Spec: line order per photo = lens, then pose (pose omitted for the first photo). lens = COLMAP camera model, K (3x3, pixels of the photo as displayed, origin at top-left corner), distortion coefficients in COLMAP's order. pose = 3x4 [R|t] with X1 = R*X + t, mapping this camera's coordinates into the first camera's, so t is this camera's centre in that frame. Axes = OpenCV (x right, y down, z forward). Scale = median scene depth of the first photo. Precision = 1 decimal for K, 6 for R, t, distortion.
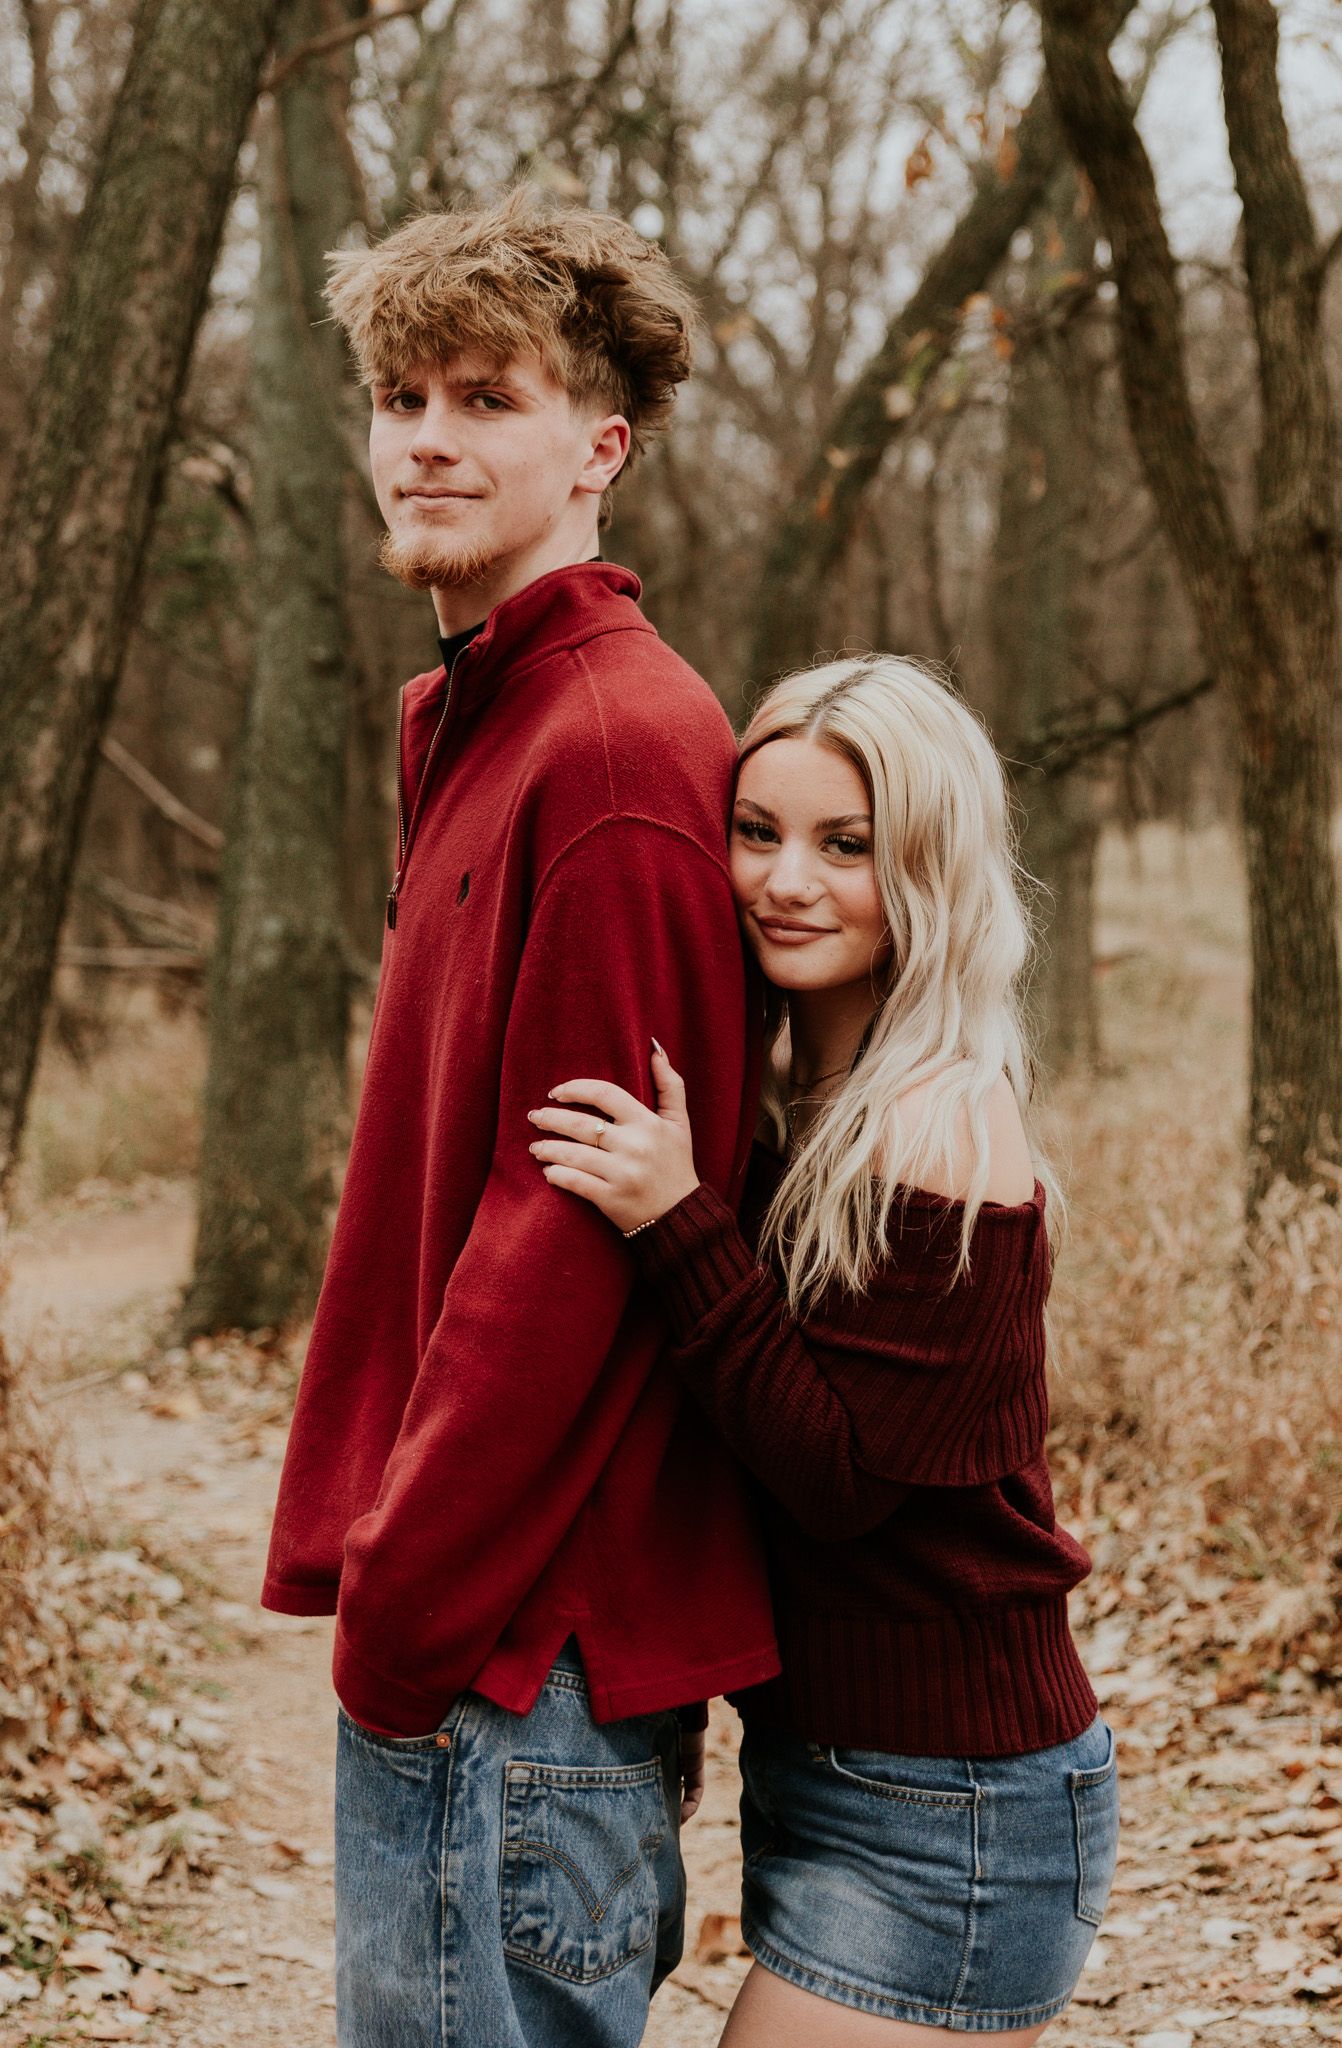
lens RADIAL K [[4328.2, 0, 668.4], [0, 4328.2, 1018.1], [0, 0, 1]] dist [0.040601, 0.000000]
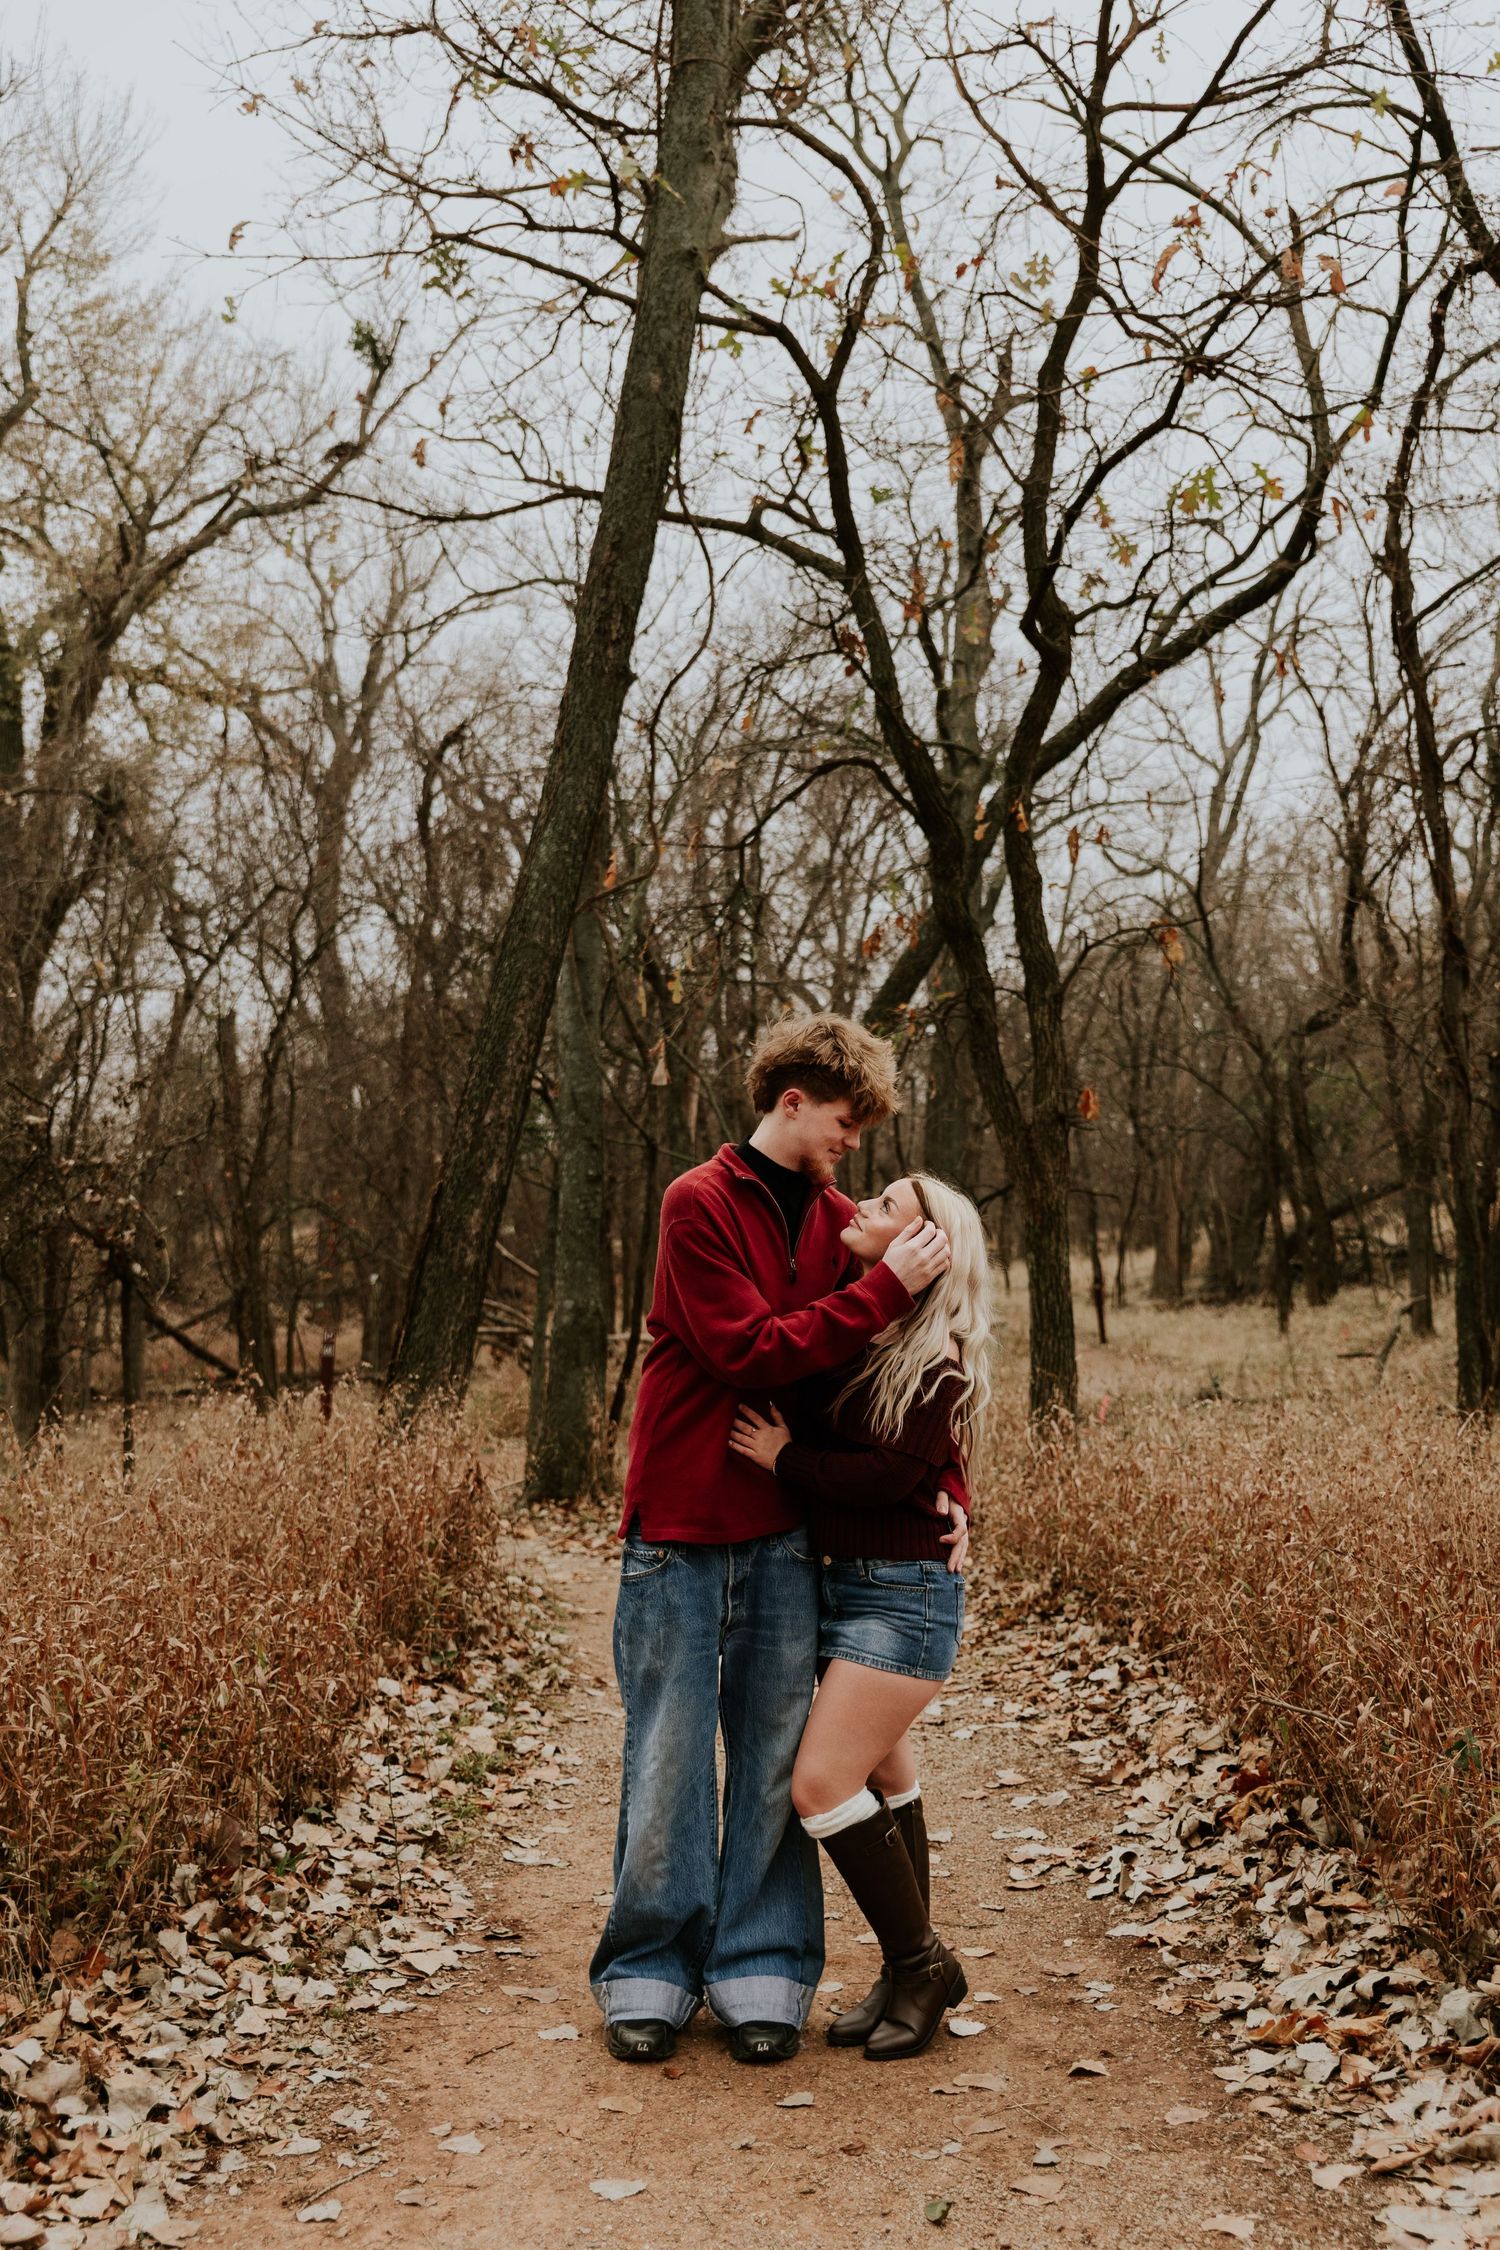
lens RADIAL K [[2349.2, 0, 747.9], [0, 2349.2, 1119.9], [0, 0, 1]] dist [0.012502, 0.000000]
pose [[0.999976, -0.005136, -0.004623, 0.000386], [0.004621, 0.994437, -0.105230, 0.020963], [0.005138, 0.105206, 0.994437, -0.273194]]
